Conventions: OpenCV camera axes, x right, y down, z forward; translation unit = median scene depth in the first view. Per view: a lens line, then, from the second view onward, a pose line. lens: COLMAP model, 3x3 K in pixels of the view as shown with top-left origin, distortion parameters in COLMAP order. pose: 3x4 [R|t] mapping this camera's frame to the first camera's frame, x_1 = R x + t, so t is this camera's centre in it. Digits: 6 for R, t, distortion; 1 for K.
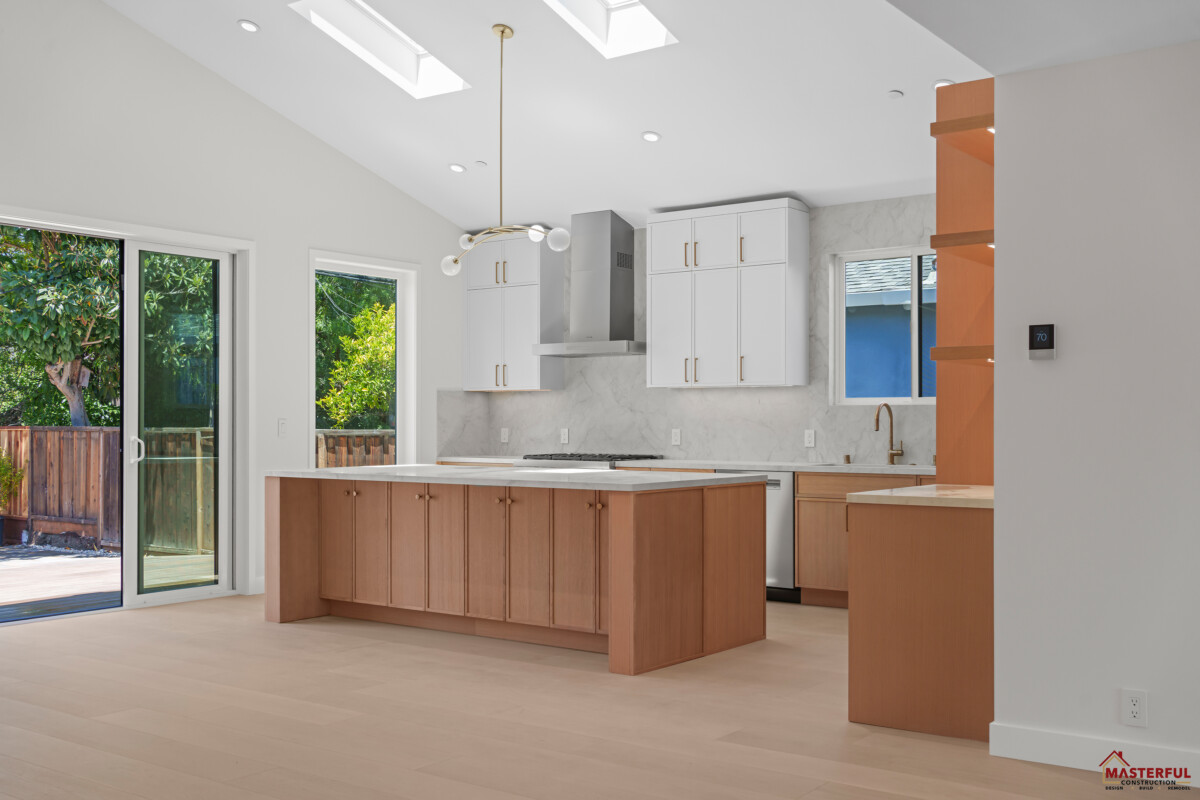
lens RADIAL K [[1215.4, 0, 602.3], [0, 1215.4, 420.3], [0, 0, 1]] dist [0.004332, -0.000963]
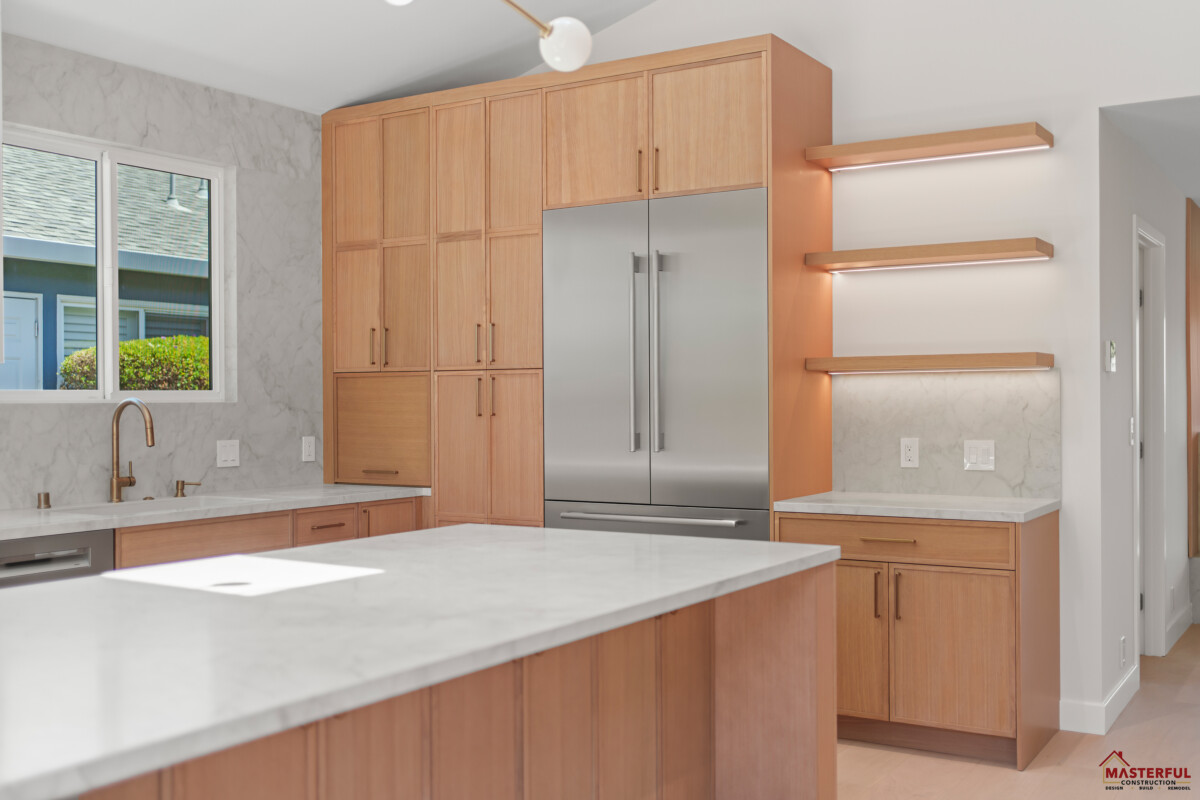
lens RADIAL K [[1231.2, 0, 602.7], [0, 1231.2, 408.3], [0, 0, 1]] dist [0.003402, -0.002176]
pose [[-0.080235, -0.006714, 0.996753, -0.371466], [0.004341, 0.999965, 0.007085, -0.012718], [-0.996767, 0.004895, -0.080203, 0.770436]]
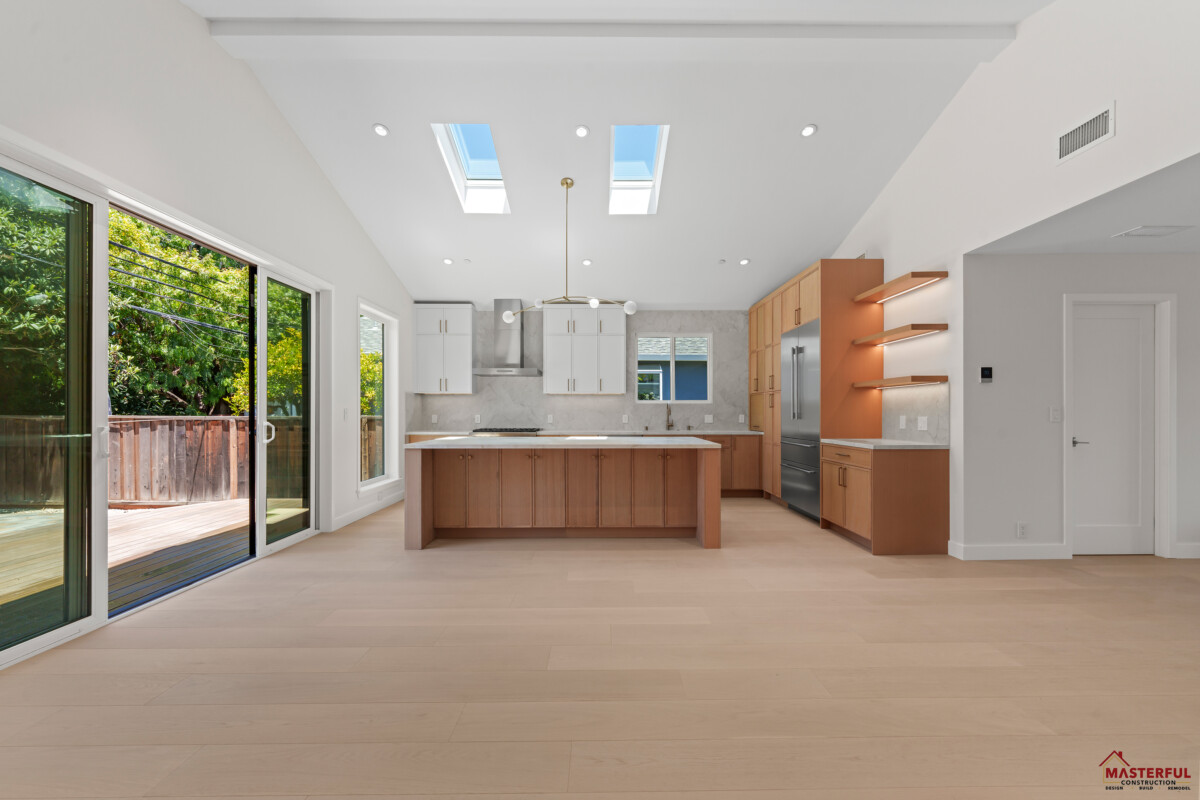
lens RADIAL K [[488.0, 0, 601.9], [0, 488.0, 409.7], [0, 0, 1]] dist [0.000487, 0.000039]
pose [[0.800582, 0.002525, 0.599218, -0.373130], [-0.000181, 0.999992, -0.003972, 0.002181], [-0.599223, 0.003071, 0.800576, 0.342685]]
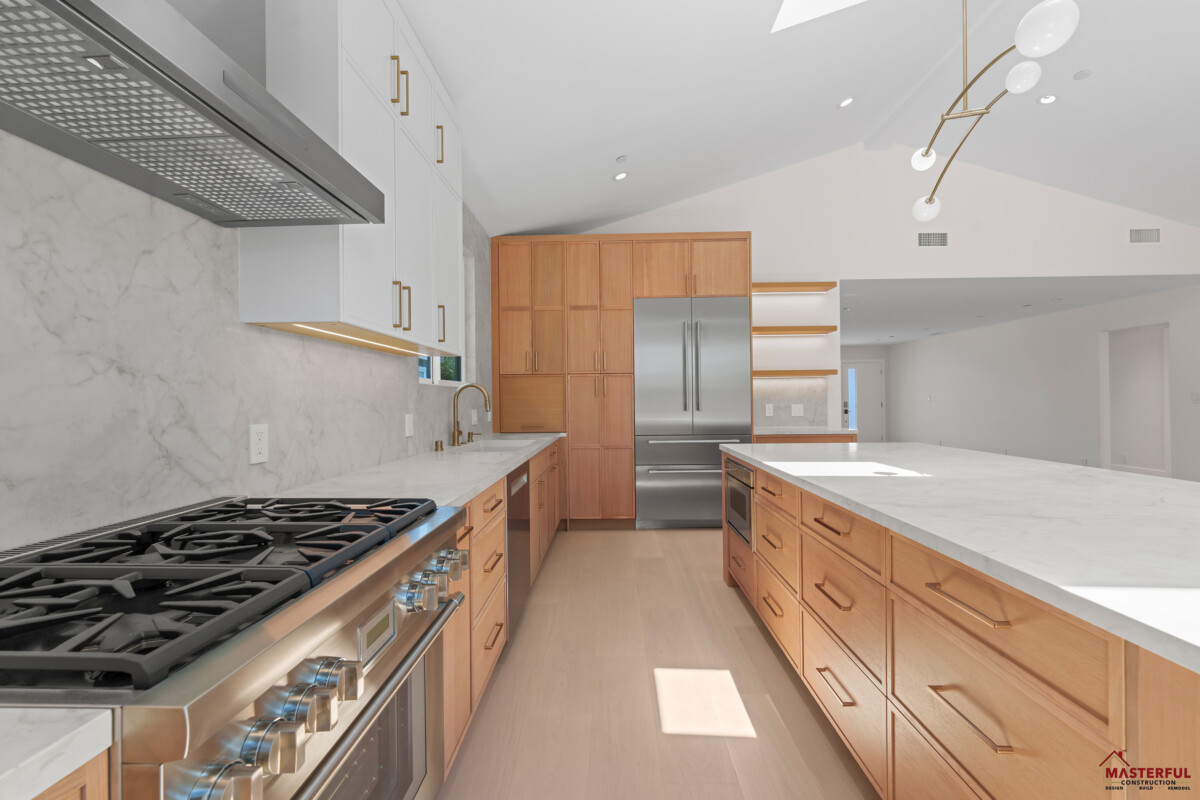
lens RADIAL K [[487.1, 0, 599.9], [0, 487.1, 400.3], [0, 0, 1]] dist [0.000775, -0.000362]
pose [[-0.574465, 0.005448, 0.818511, -0.151923], [0.009172, 0.999958, -0.000219, 0.000190], [-0.818478, 0.007381, -0.574491, 1.079914]]
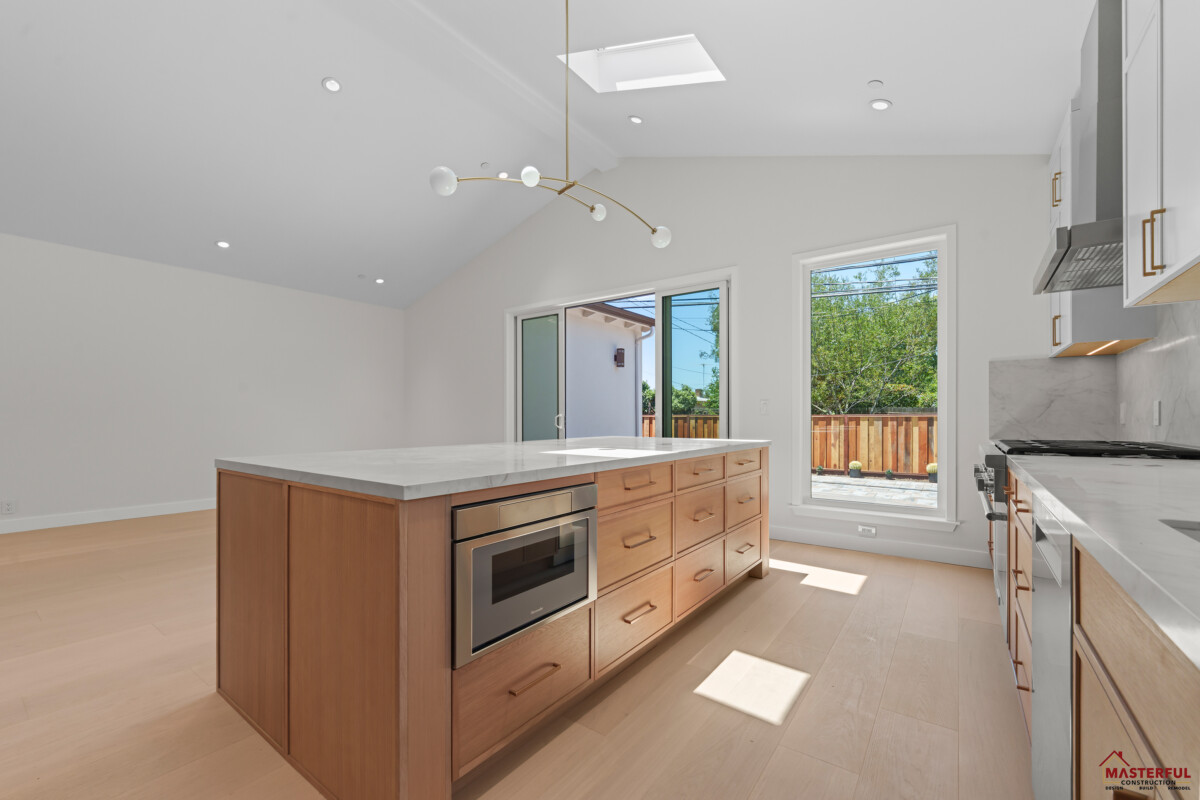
lens RADIAL K [[492.9, 0, 598.9], [0, 492.9, 414.8], [0, 0, 1]] dist [-0.000744, -0.000541]
pose [[0.004210, -0.005648, -0.999975, 0.242066], [0.001628, 0.999983, -0.005641, 0.016858], [0.999990, -0.001604, 0.004219, 0.836791]]
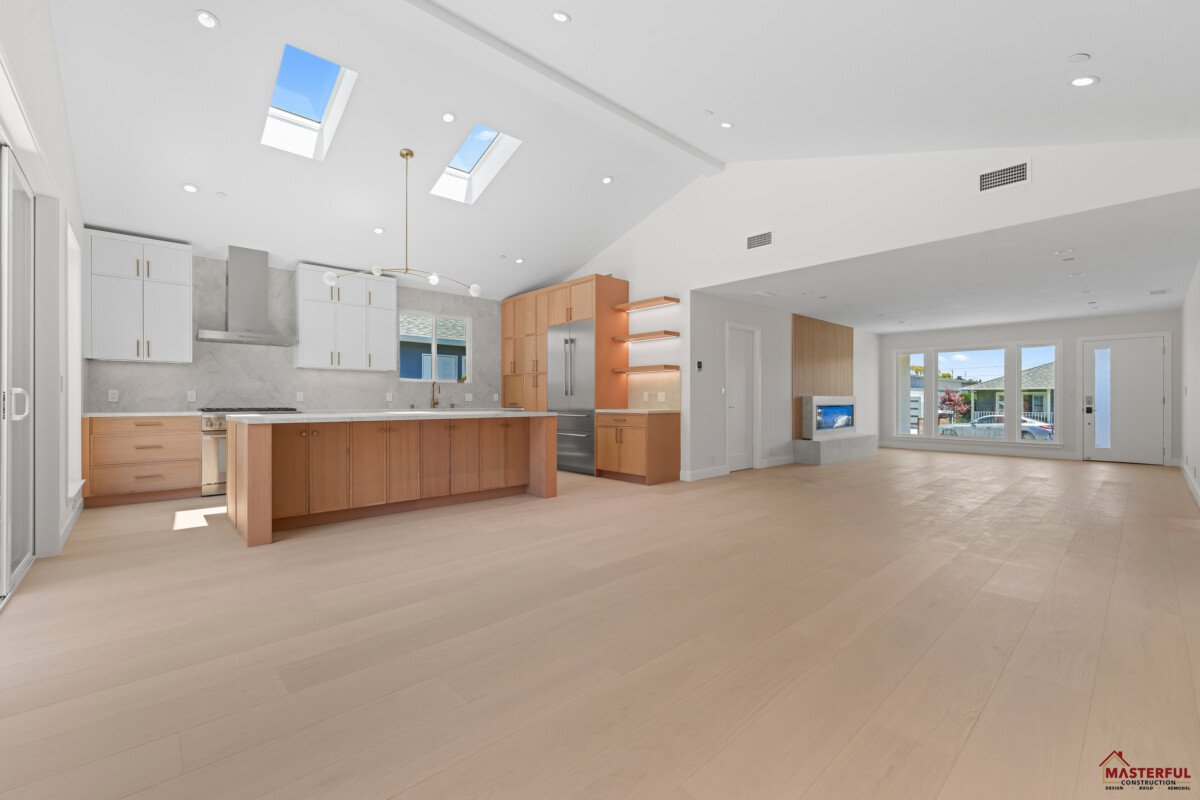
lens RADIAL K [[499.7, 0, 600.8], [0, 499.7, 401.2], [0, 0, 1]] dist [-0.000927, -0.000541]
pose [[0.193832, -0.002278, 0.981032, -0.585060], [-0.001583, 0.999995, 0.002635, 0.019007], [-0.981033, -0.002063, 0.193828, 0.489301]]
